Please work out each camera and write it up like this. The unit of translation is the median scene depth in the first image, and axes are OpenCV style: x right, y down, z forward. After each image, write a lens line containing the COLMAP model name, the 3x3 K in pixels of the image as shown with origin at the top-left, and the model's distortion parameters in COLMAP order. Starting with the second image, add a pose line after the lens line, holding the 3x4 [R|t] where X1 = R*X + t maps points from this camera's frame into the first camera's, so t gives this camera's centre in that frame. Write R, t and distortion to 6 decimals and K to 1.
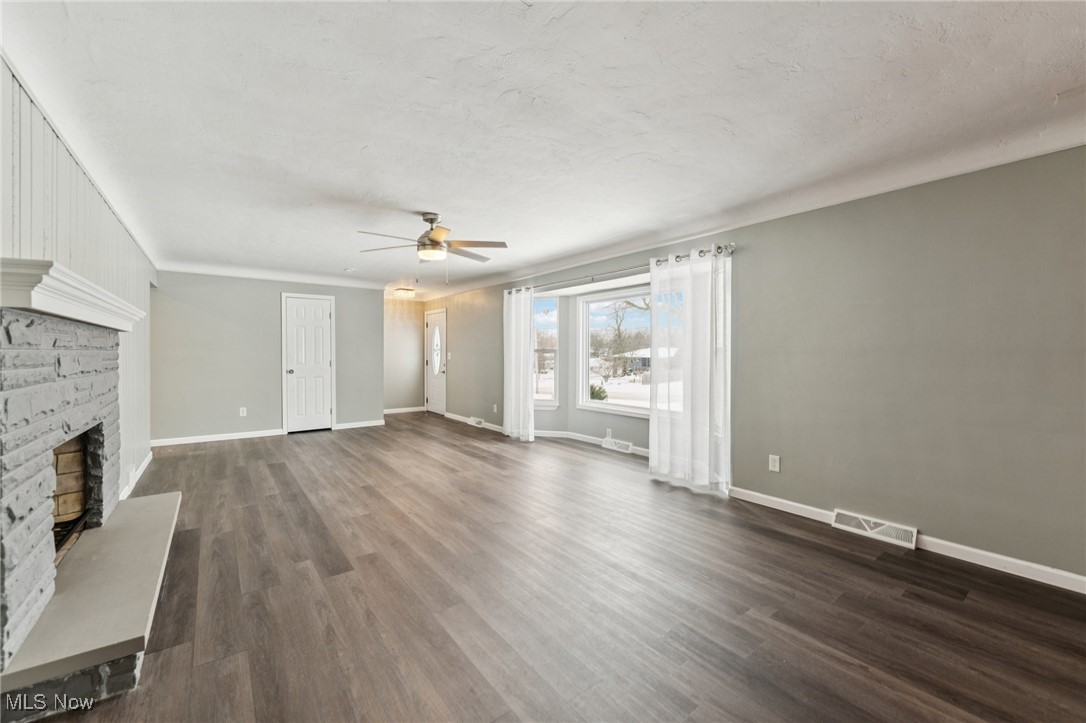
lens RADIAL K [[435.4, 0, 542.1], [0, 435.4, 358.9], [0, 0, 1]] dist [-0.002498, 0.000003]
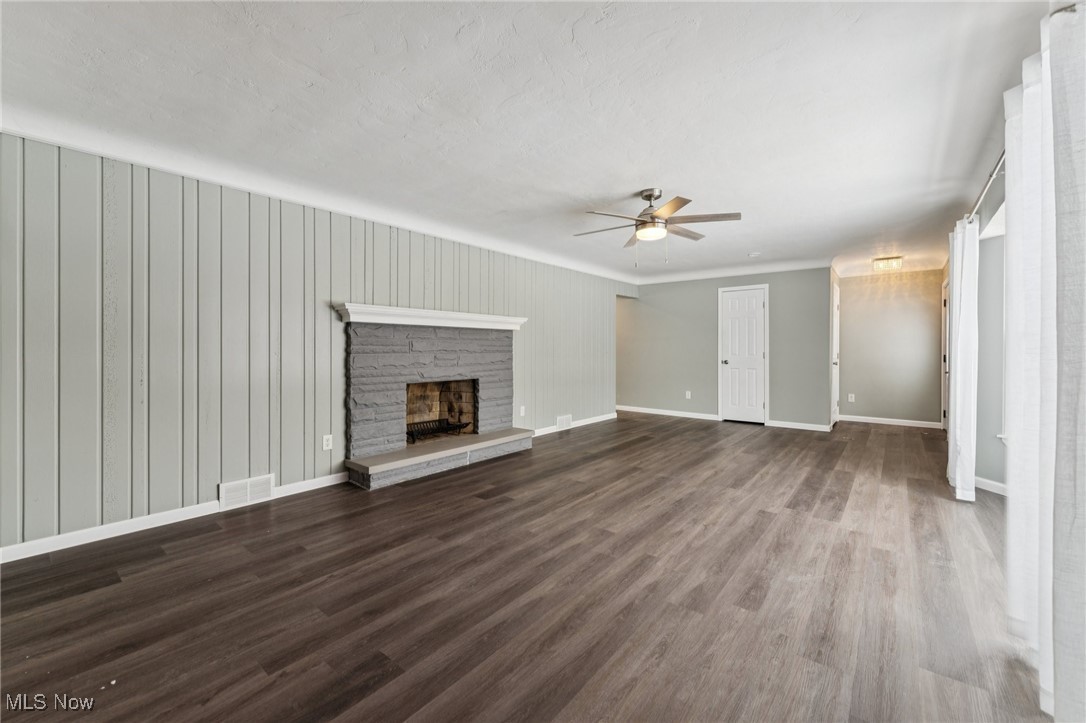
lens RADIAL K [[438.0, 0, 542.1], [0, 438.0, 354.3], [0, 0, 1]] dist [0.000457, 0.000018]
pose [[0.240867, 0.010192, -0.970505, 0.602098], [-0.014893, 0.999866, 0.006804, 0.016200], [0.970444, 0.012815, 0.240987, 0.551483]]
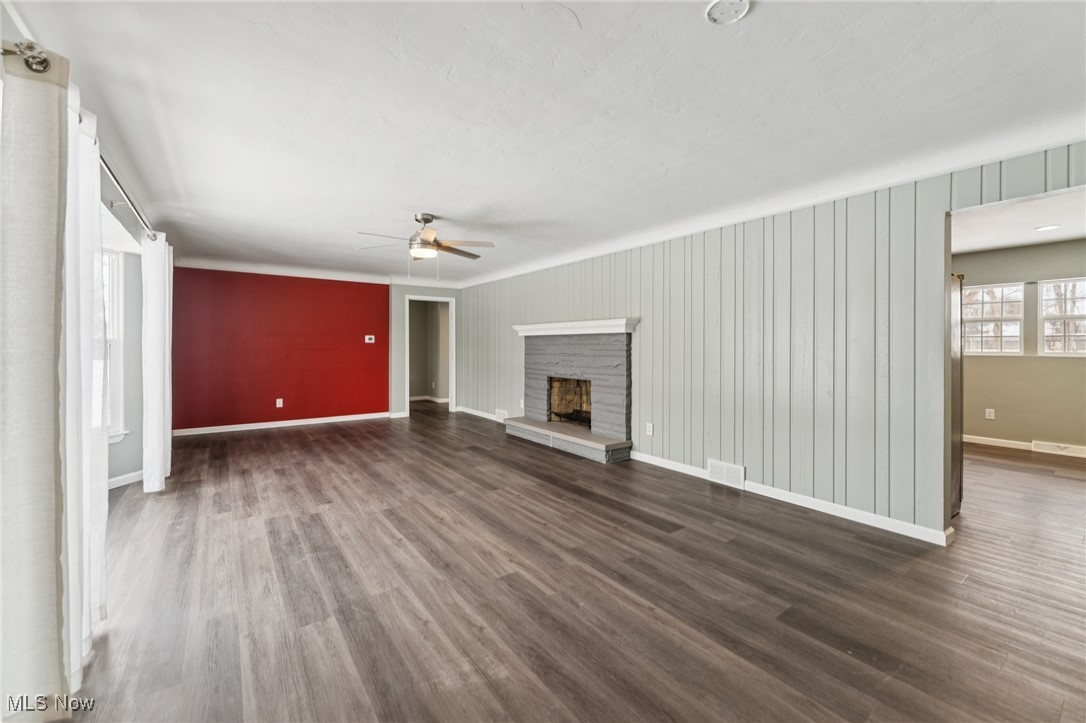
lens RADIAL K [[435.4, 0, 542.1], [0, 435.4, 358.9], [0, 0, 1]] dist [-0.002498, 0.000003]
pose [[-0.999931, -0.004931, 0.010686, -0.552562], [-0.004458, 0.999027, 0.043867, -0.029469], [-0.010892, 0.043816, -0.998980, 2.053421]]
